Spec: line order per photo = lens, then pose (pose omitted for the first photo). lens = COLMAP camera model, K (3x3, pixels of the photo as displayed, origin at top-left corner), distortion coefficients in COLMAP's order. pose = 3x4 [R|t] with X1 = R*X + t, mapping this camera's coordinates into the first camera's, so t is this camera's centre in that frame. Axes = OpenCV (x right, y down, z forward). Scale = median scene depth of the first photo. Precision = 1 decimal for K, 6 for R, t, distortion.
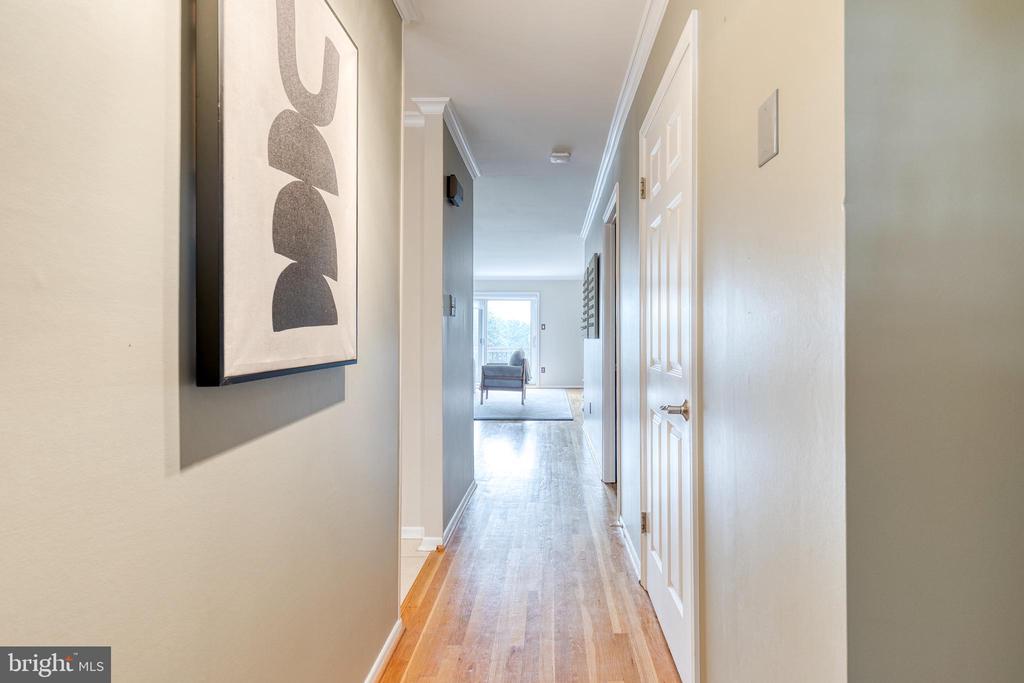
lens RADIAL K [[469.2, 0, 512.0], [0, 469.2, 335.8], [0, 0, 1]] dist [0.012589, -0.002739]
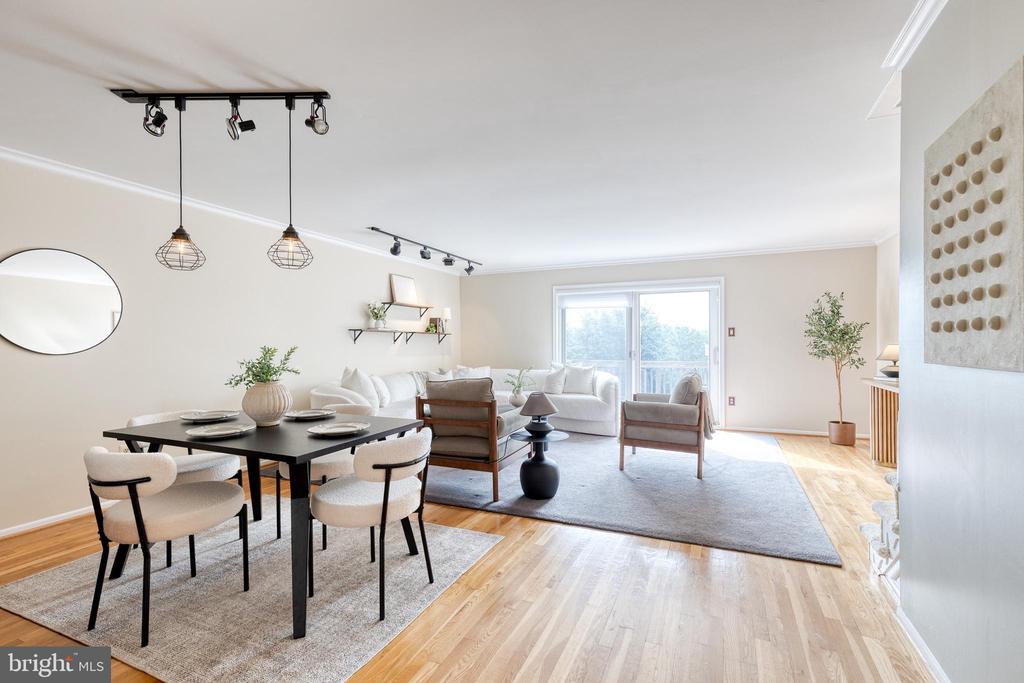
lens RADIAL K [[469.2, 0, 513.1], [0, 469.2, 340.6], [0, 0, 1]] dist [0.012589, -0.002739]
pose [[0.941751, -0.011173, -0.336124, 0.003920], [0.008613, 0.999921, -0.009105, -0.006030], [0.336200, 0.005680, 0.941774, 0.420057]]
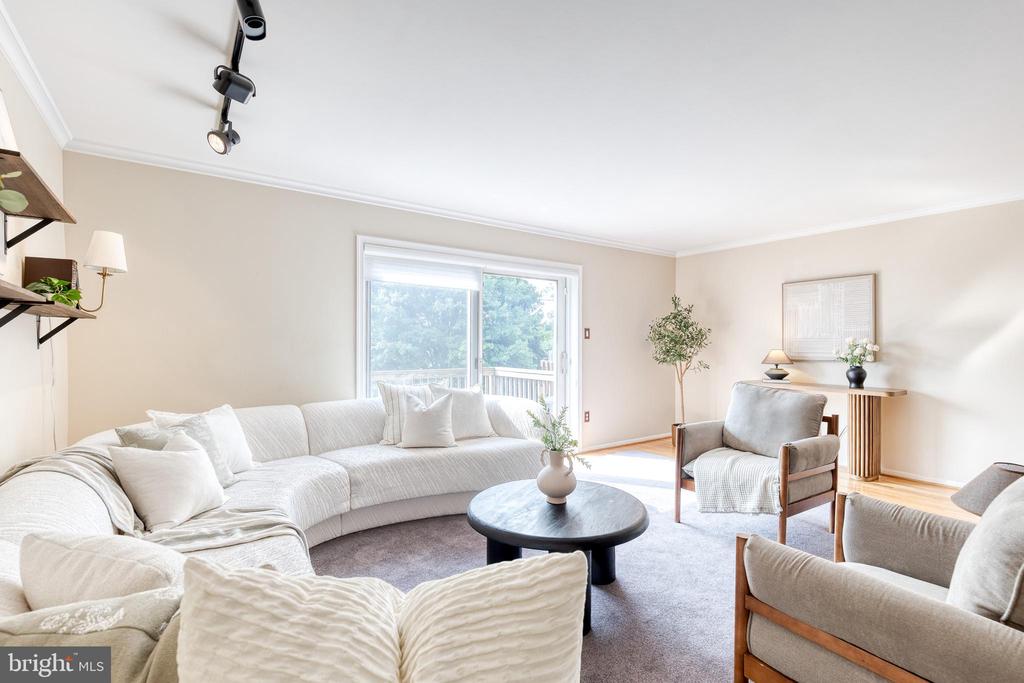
lens RADIAL K [[469.2, 0, 515.0], [0, 469.2, 344.8], [0, 0, 1]] dist [0.012589, -0.002739]
pose [[0.773825, -0.002360, 0.633395, -0.432142], [0.001347, 0.999997, 0.002080, -0.010398], [-0.633398, -0.000756, 0.773826, 0.866329]]
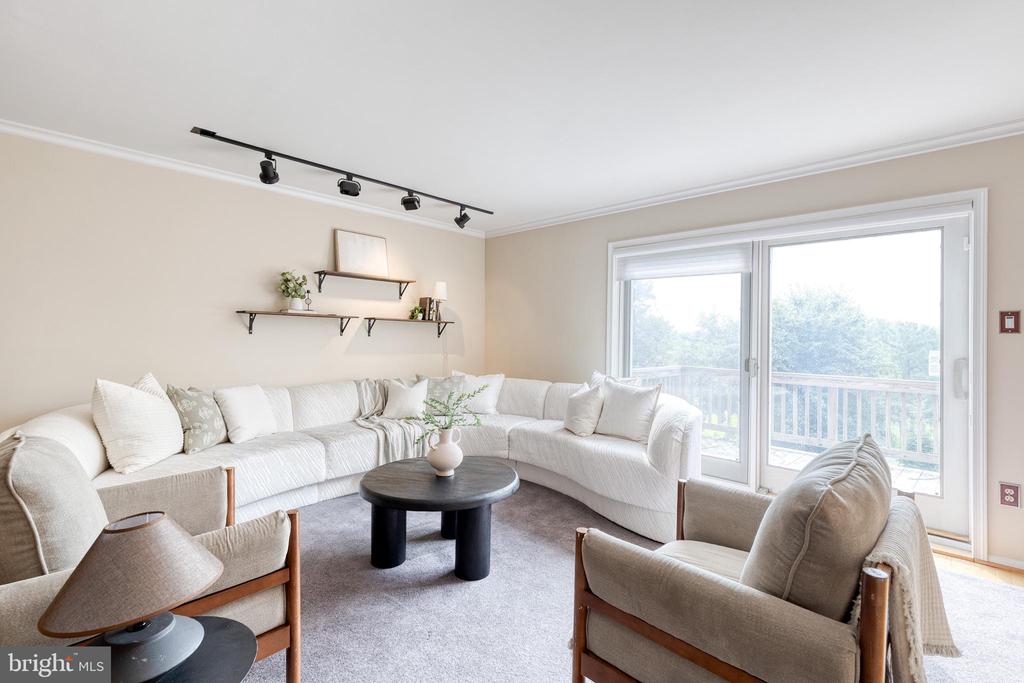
lens RADIAL K [[469.2, 0, 510.2], [0, 469.2, 326.9], [0, 0, 1]] dist [0.012589, -0.002739]
pose [[0.766605, -0.004543, -0.642103, 0.032354], [-0.014134, 0.999613, -0.023947, -0.008845], [0.641964, 0.027434, 0.766244, 0.847294]]
